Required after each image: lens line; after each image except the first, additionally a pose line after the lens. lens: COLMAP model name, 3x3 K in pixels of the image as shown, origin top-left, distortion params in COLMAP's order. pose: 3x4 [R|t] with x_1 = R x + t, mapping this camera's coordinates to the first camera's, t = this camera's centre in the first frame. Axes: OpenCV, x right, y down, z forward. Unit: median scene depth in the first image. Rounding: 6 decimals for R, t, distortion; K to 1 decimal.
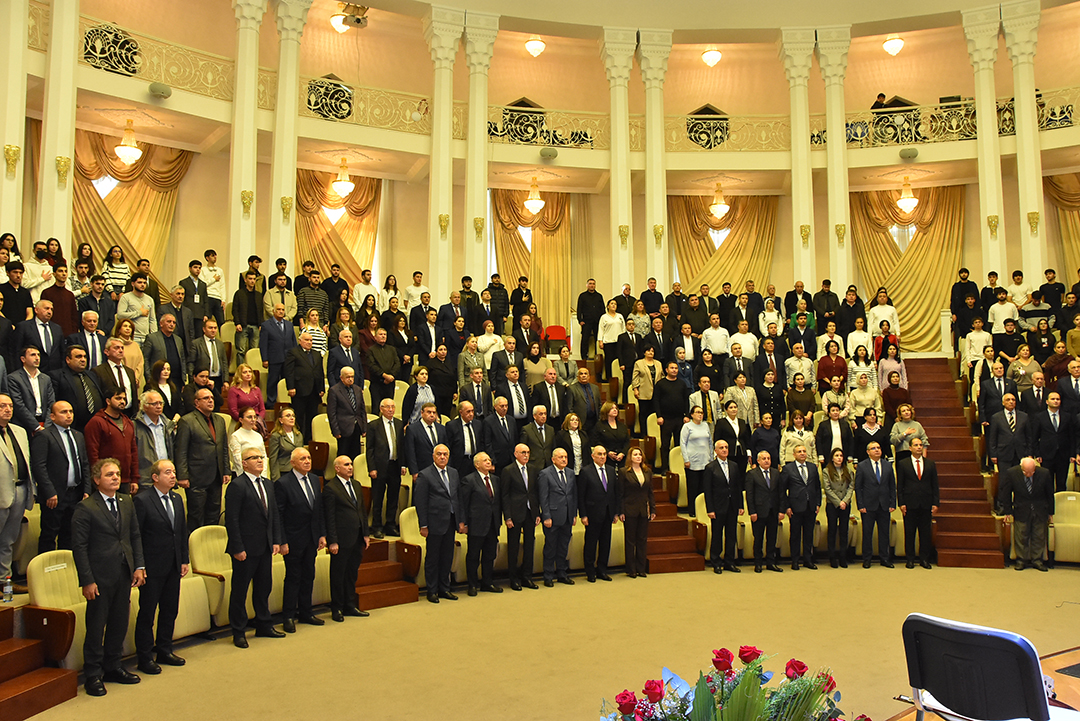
lens RADIAL K [[889.2, 0, 538.6], [0, 889.2, 395.3], [0, 0, 1]] dist [-0.011788, -0.006114]
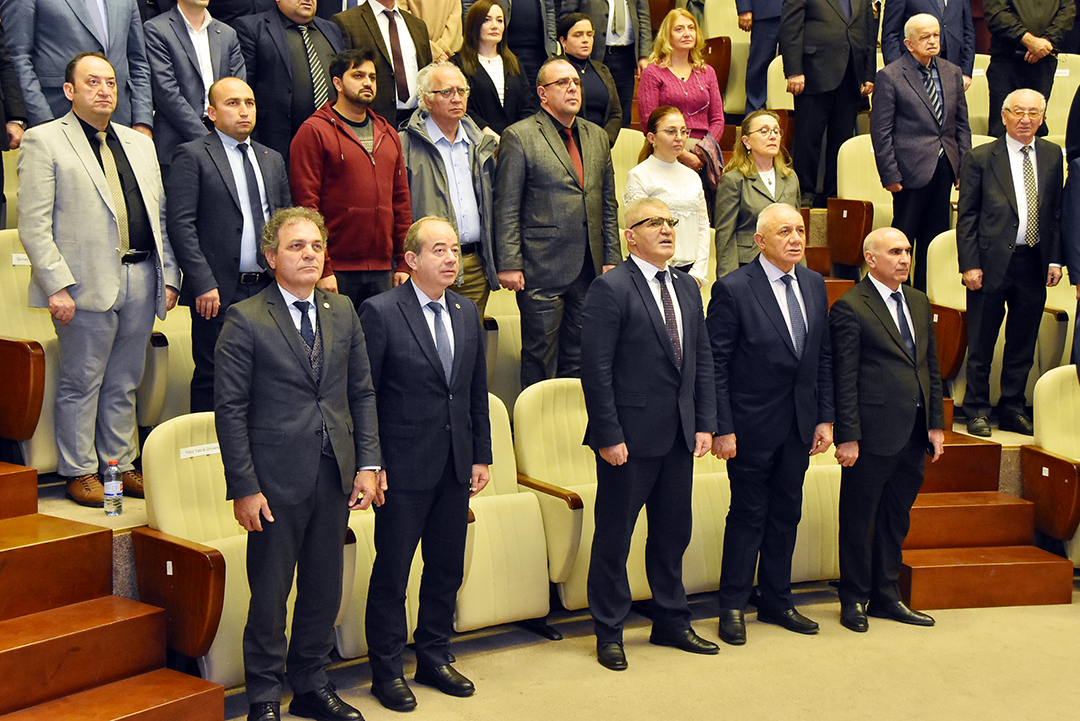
lens RADIAL K [[1582.1, 0, 539.6], [0, 1582.1, 380.6], [0, 0, 1]] dist [0.149120, 0.071216]
pose [[0.880837, 0.071356, -0.468010, -0.016363], [-0.002831, 0.989352, 0.145515, 0.034575], [0.473410, -0.126850, 0.871660, 0.313109]]
